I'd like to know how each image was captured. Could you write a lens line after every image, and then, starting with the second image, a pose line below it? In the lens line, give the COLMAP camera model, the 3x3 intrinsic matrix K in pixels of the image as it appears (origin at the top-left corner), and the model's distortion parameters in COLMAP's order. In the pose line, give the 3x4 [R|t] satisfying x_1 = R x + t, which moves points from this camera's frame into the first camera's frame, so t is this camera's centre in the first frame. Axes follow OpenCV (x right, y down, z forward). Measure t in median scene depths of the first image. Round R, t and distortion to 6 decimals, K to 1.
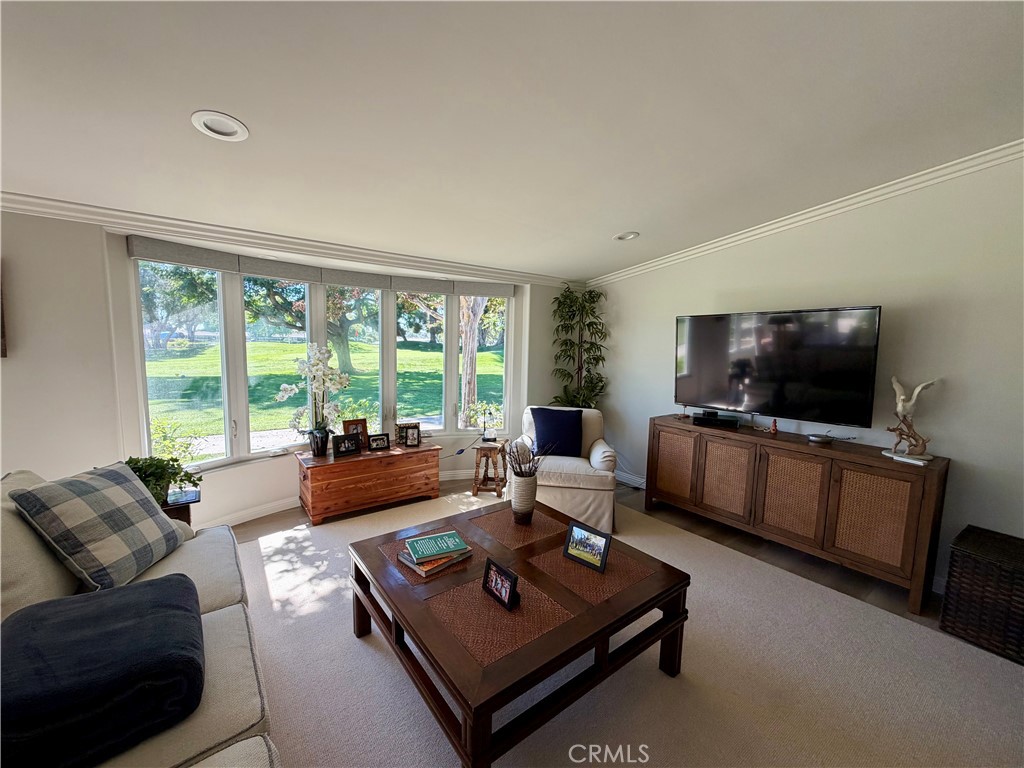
lens RADIAL K [[408.2, 0, 507.9], [0, 408.2, 385.7], [0, 0, 1]] dist [0.000612, 0.000029]
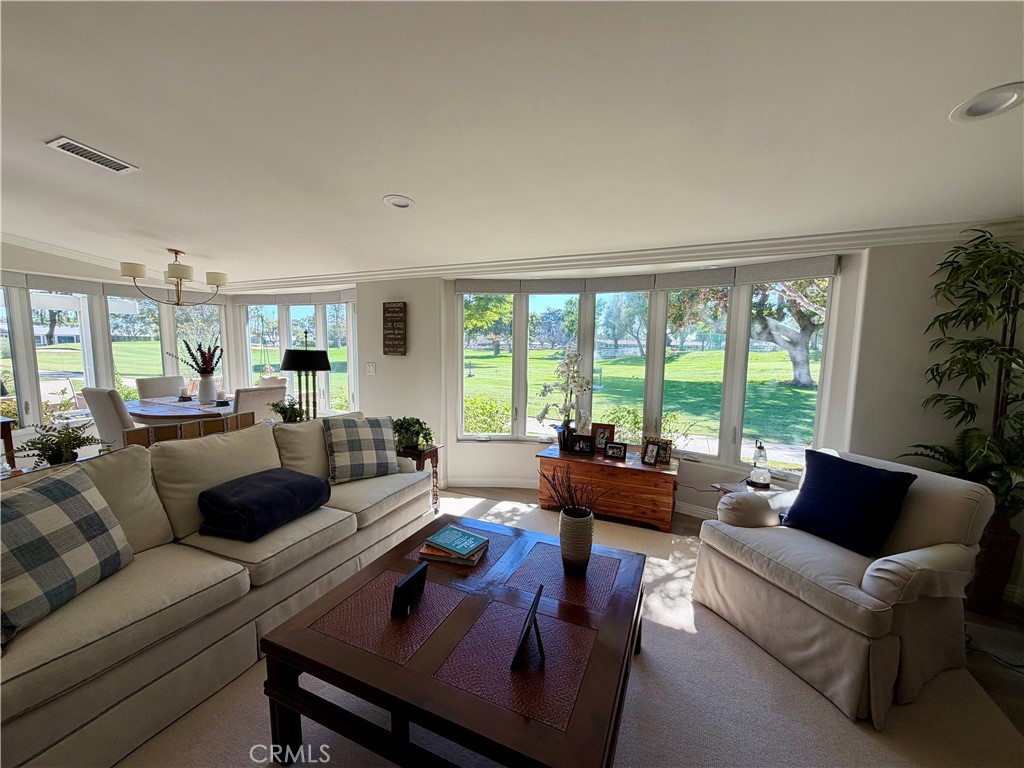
lens RADIAL K [[408.2, 0, 507.9], [0, 408.2, 385.7], [0, 0, 1]] dist [0.000612, 0.000029]
pose [[0.480837, 0.074572, -0.873633, 0.401566], [-0.093012, 0.995093, 0.033747, -0.023532], [0.871863, 0.065031, 0.485413, 0.309857]]
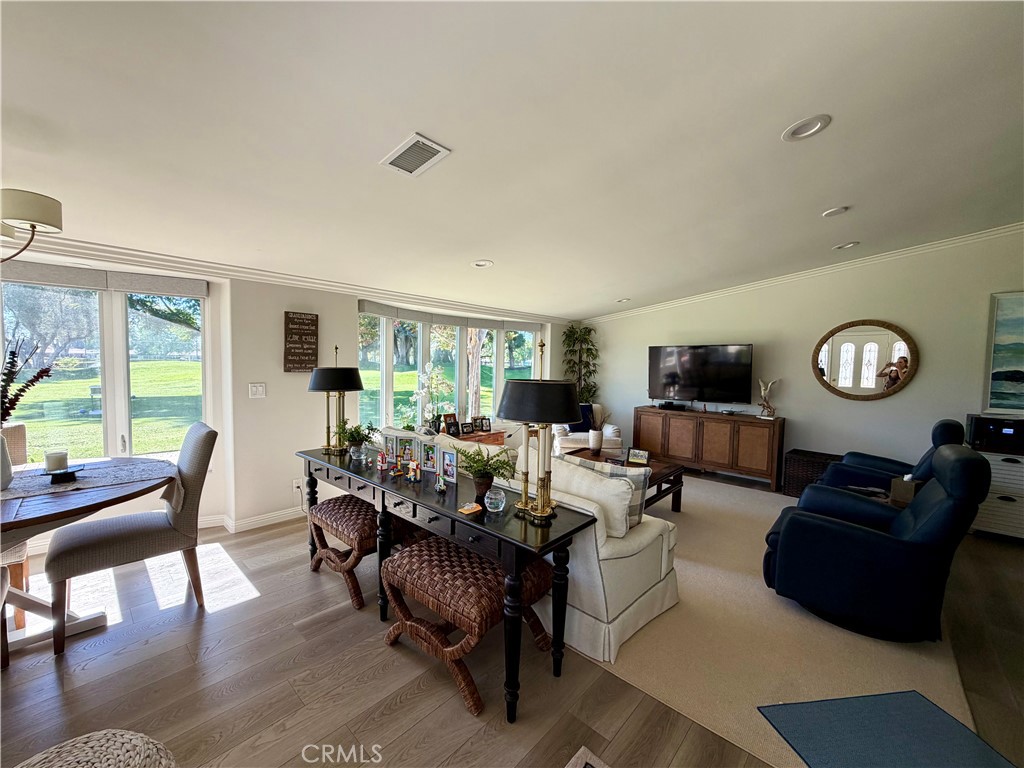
lens RADIAL K [[408.2, 0, 507.9], [0, 408.2, 385.7], [0, 0, 1]] dist [0.000612, 0.000029]
pose [[0.982580, -0.014259, 0.185291, -0.457240], [0.022329, 0.998887, -0.041539, 0.048676], [-0.184492, 0.044953, 0.981805, -0.526168]]
